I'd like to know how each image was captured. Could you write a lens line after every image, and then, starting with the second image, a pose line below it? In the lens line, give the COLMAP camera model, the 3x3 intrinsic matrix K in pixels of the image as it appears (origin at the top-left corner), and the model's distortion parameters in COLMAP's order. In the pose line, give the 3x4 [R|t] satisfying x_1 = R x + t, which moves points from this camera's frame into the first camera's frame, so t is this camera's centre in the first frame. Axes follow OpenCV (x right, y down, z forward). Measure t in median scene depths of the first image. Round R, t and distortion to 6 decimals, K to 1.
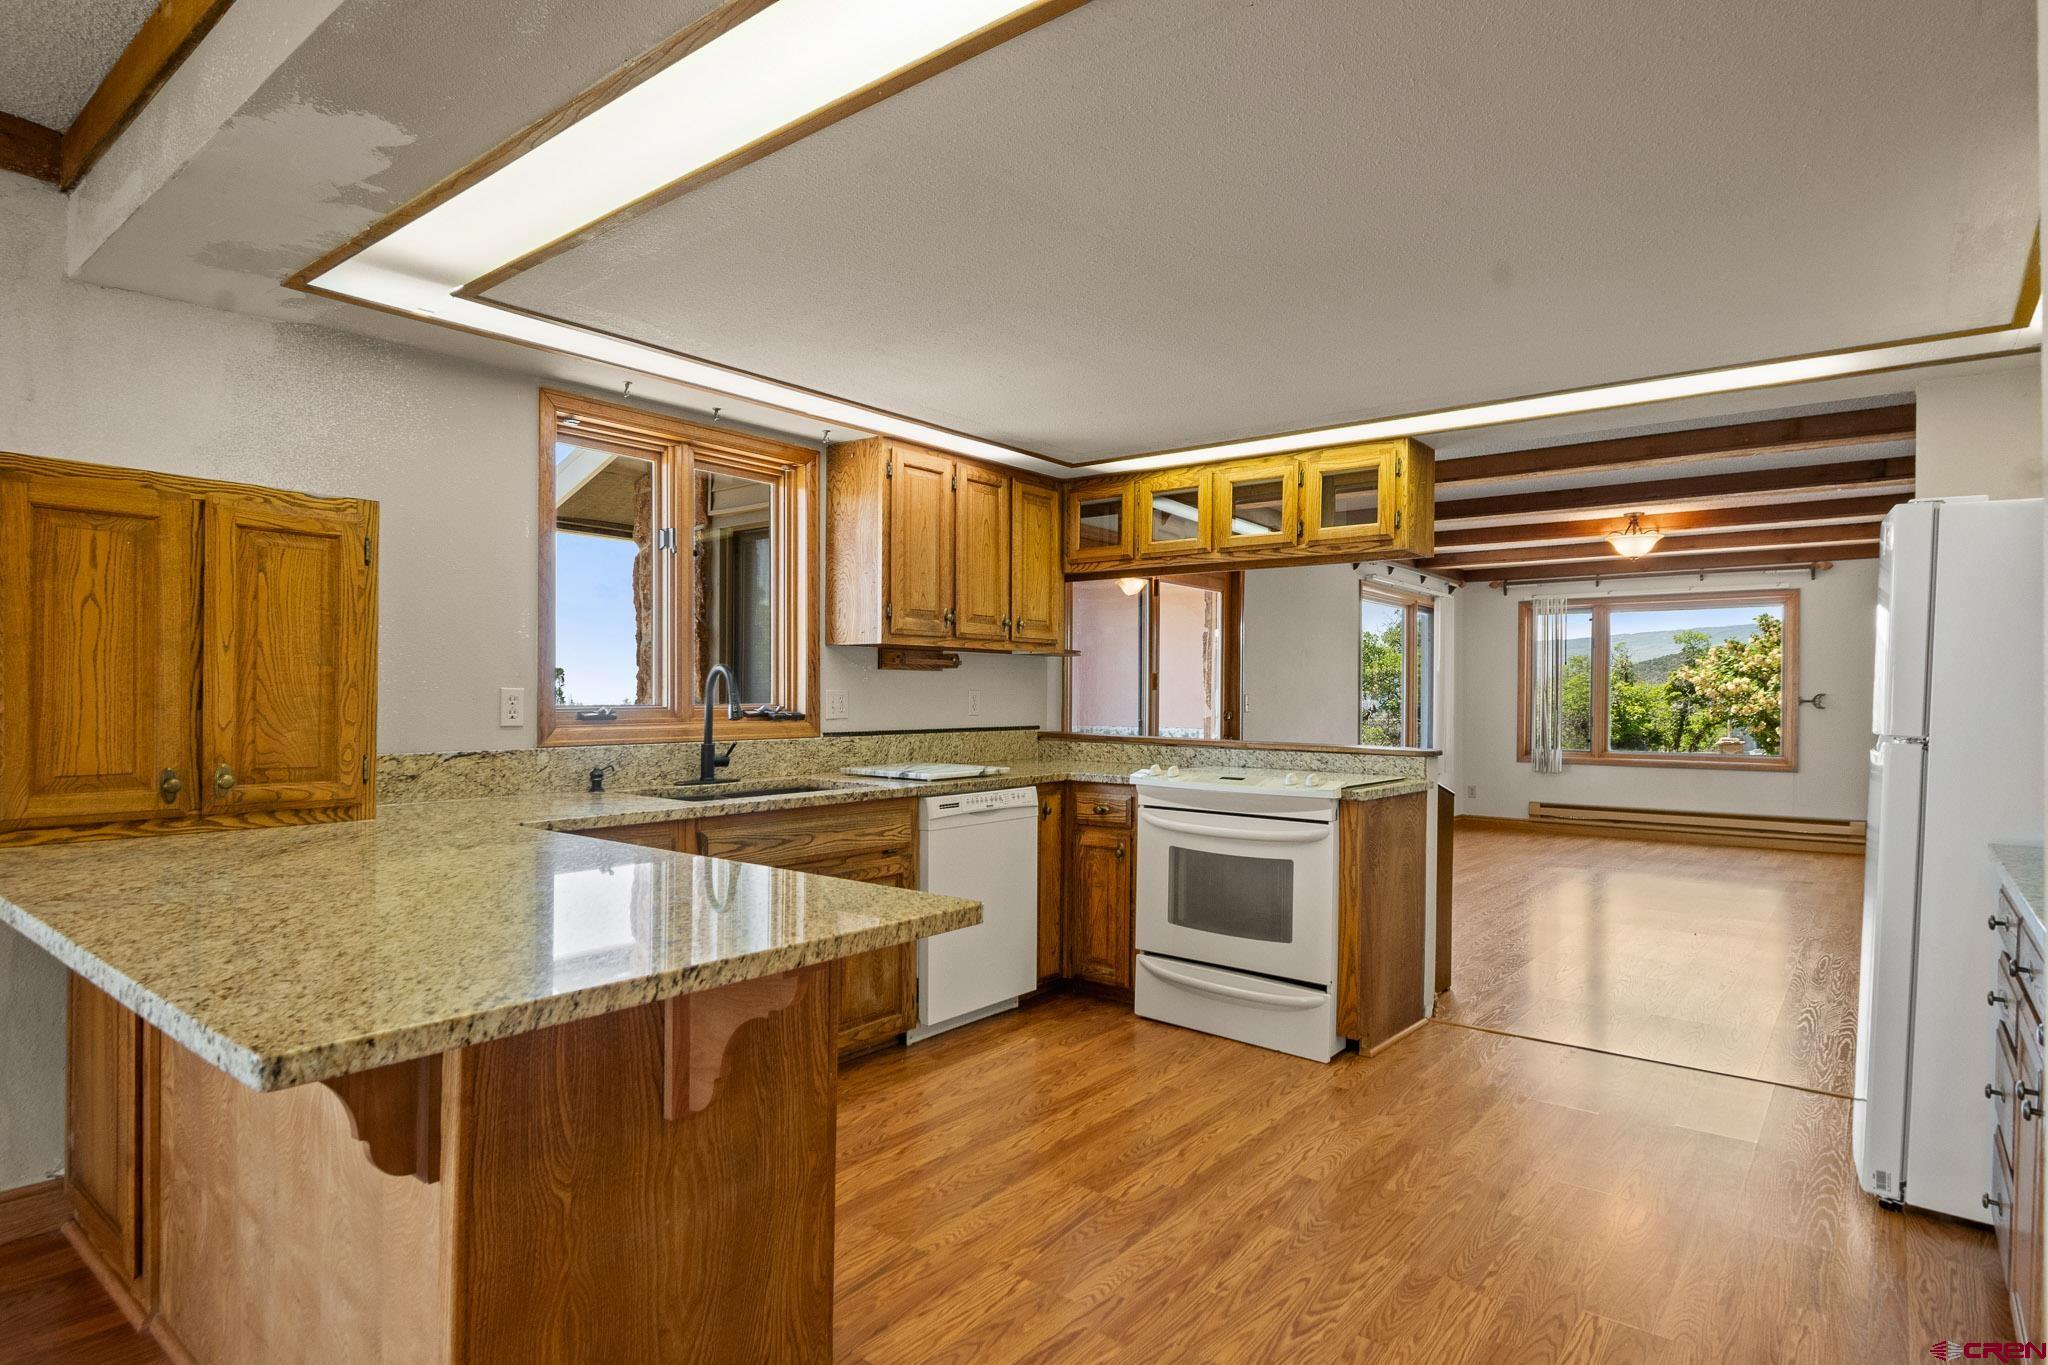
lens RADIAL K [[1127.7, 0, 992.5], [0, 1127.7, 706.4], [0, 0, 1]] dist [-0.006288, -0.001691]
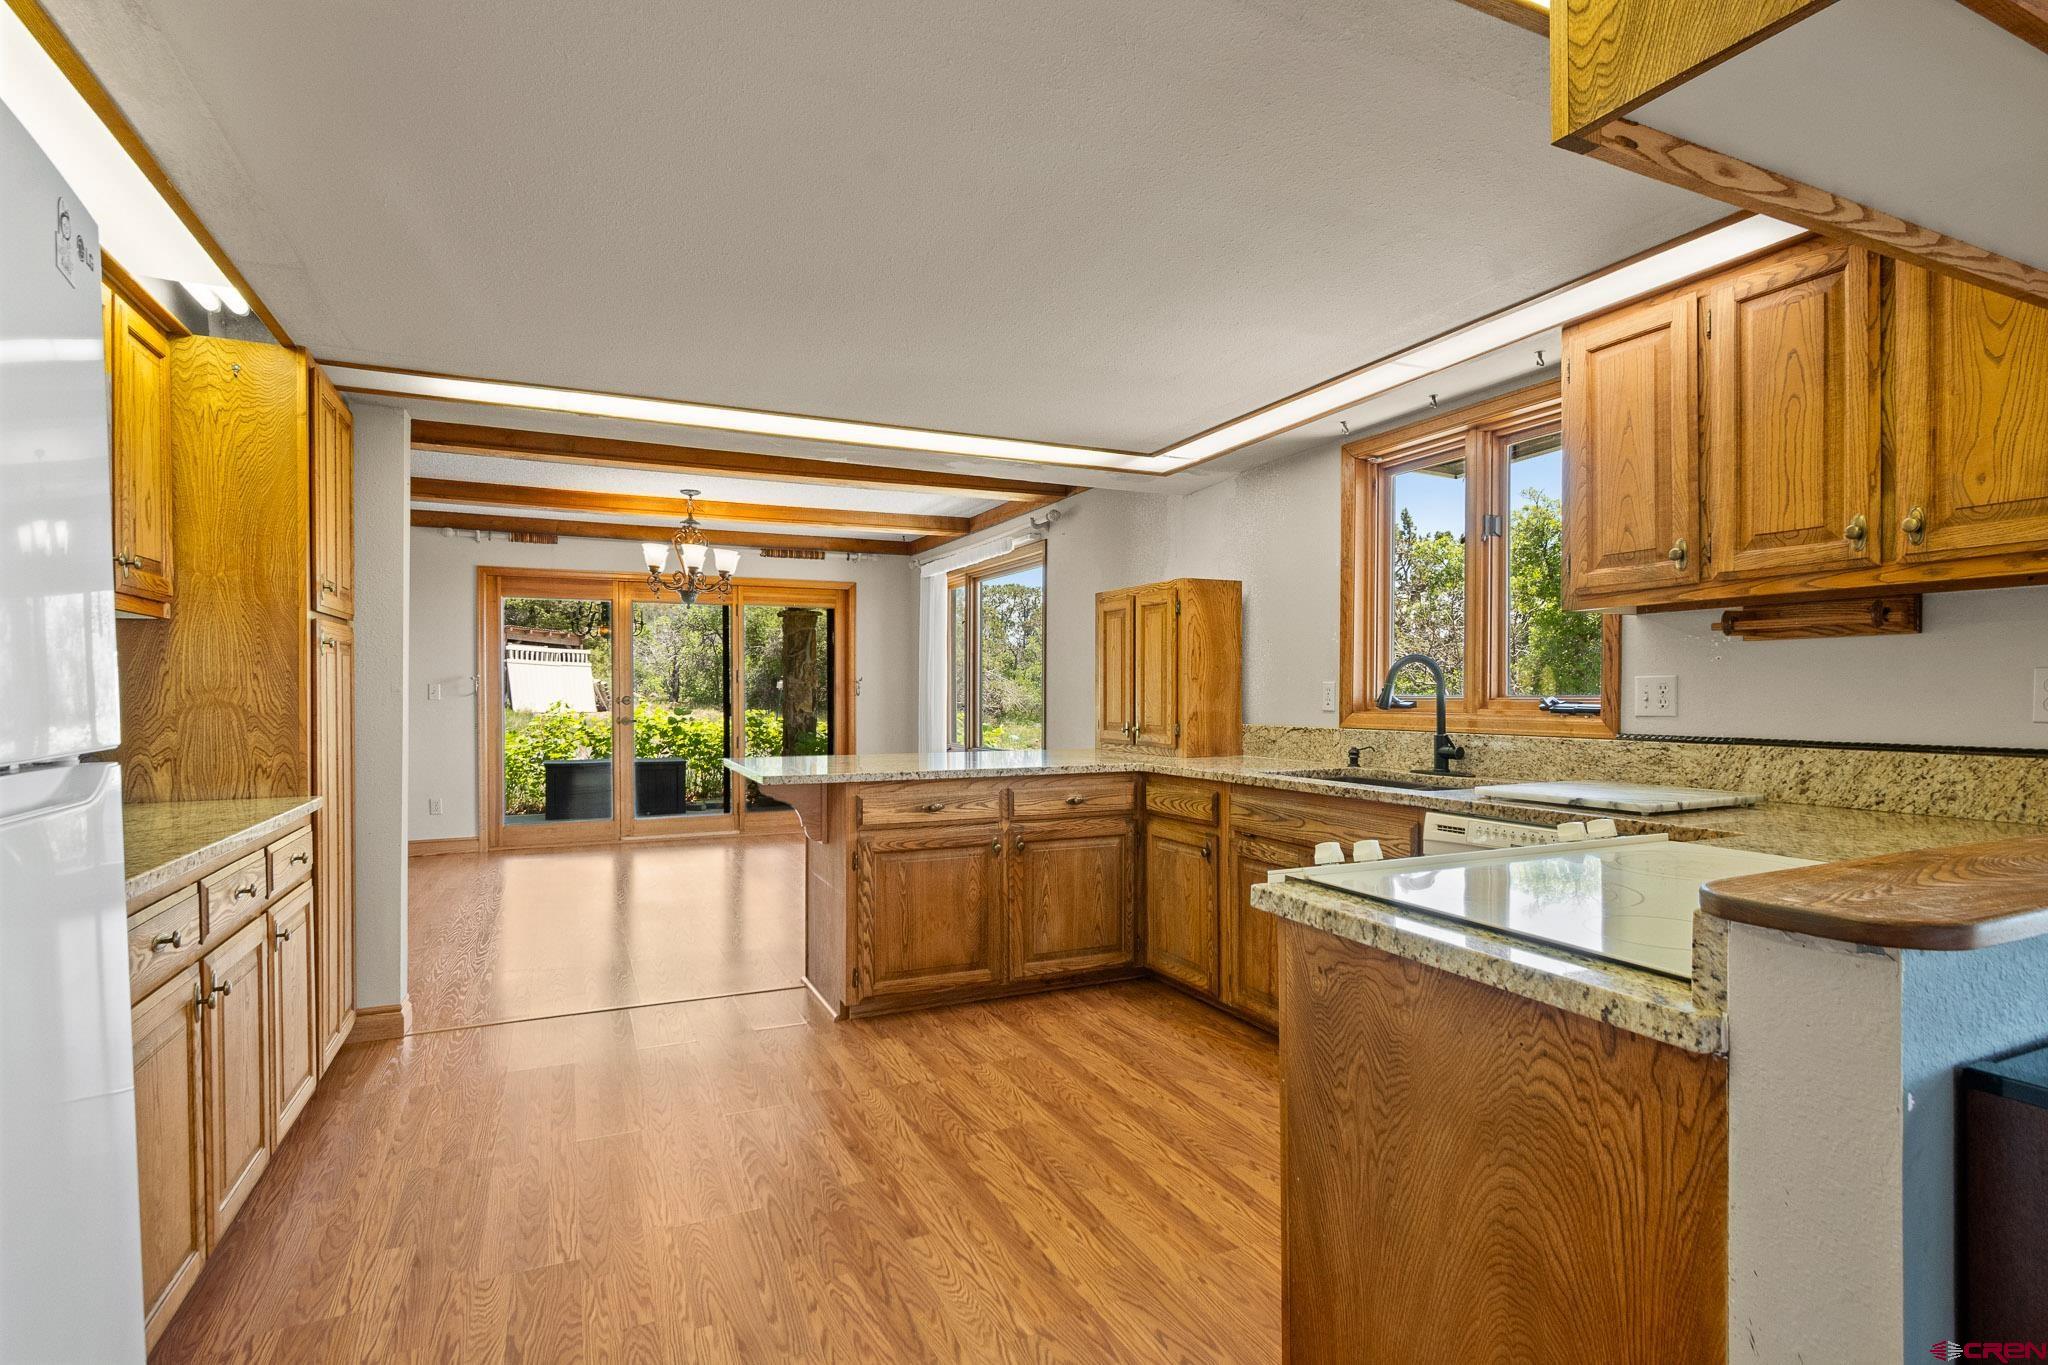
lens RADIAL K [[1013.5, 0, 1010.6], [0, 1013.5, 696.2], [0, 0, 1]] dist [0.003147, 0.001533]
pose [[-0.461028, -0.002319, -0.887383, 0.644671], [-0.011637, 0.999926, 0.003432, 0.000715], [0.887309, 0.011909, -0.461021, 0.973695]]
